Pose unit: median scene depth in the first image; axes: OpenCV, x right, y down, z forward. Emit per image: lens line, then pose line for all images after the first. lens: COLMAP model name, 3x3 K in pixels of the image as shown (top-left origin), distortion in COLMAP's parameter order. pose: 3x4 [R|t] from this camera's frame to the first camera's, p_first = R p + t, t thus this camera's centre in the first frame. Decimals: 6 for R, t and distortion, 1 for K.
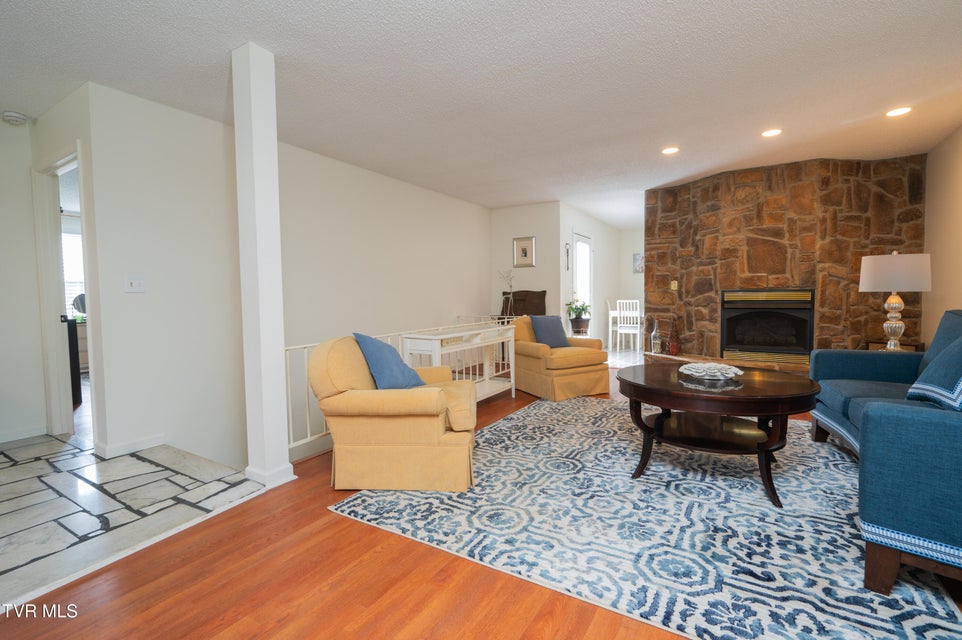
lens RADIAL K [[437.3, 0, 481.0], [0, 437.3, 320.0], [0, 0, 1]] dist [0.000259, -0.000014]
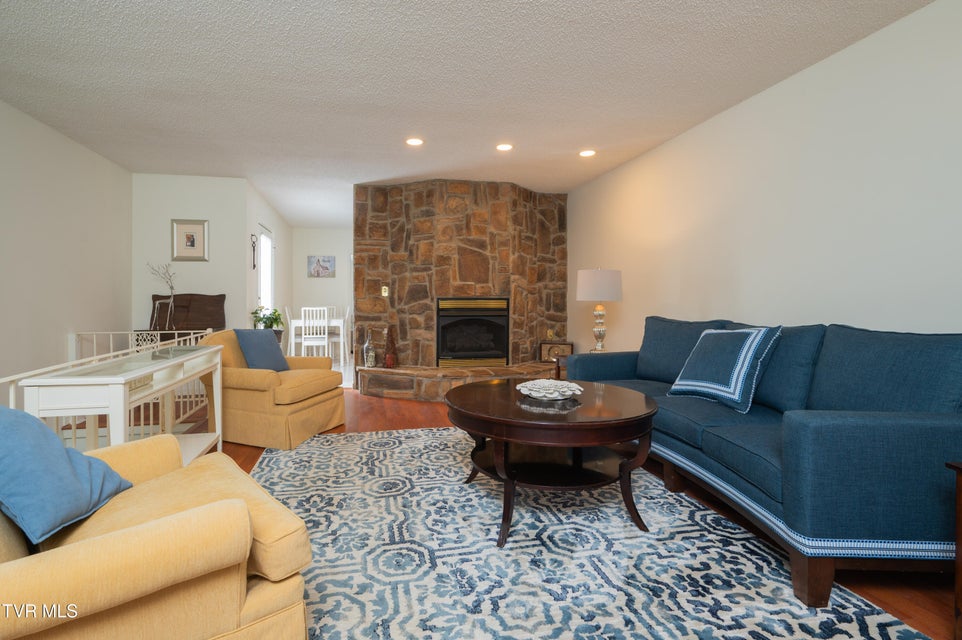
lens RADIAL K [[454.9, 0, 446.6], [0, 454.9, 303.5], [0, 0, 1]] dist [0.001406, 0.000252]
pose [[0.741224, 0.007988, 0.671211, -0.129188], [0.027815, 0.998705, -0.042602, -0.011501], [-0.670682, 0.050247, 0.740041, 0.247411]]
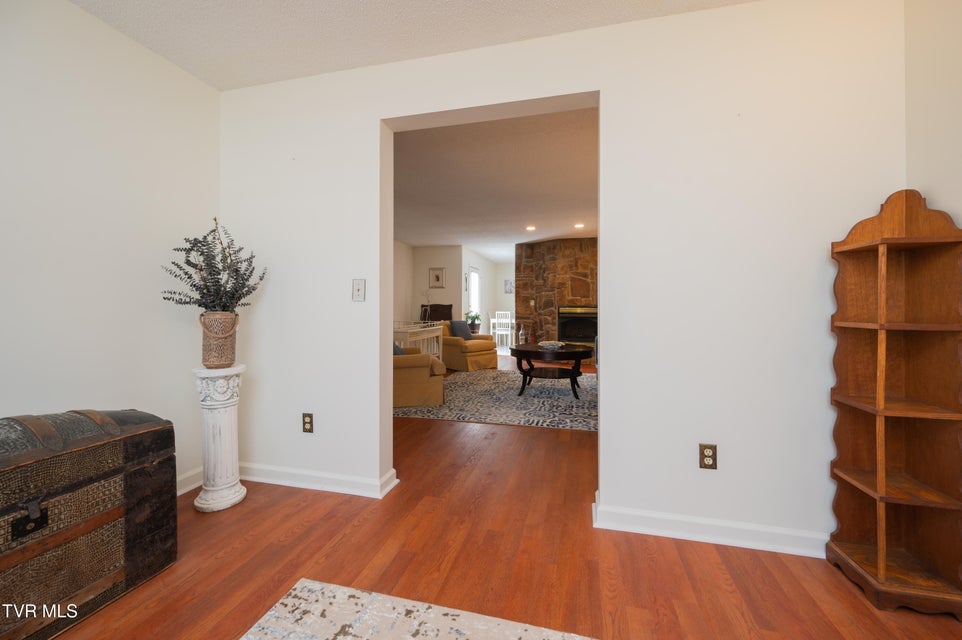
lens RADIAL K [[386.8, 0, 481.7], [0, 386.8, 308.2], [0, 0, 1]] dist [-0.000285, -0.000032]
pose [[0.955917, 0.015690, 0.293216, -0.196705], [0.000179, 0.998540, -0.054014, 0.022618], [-0.293636, 0.051685, 0.954519, -0.391719]]
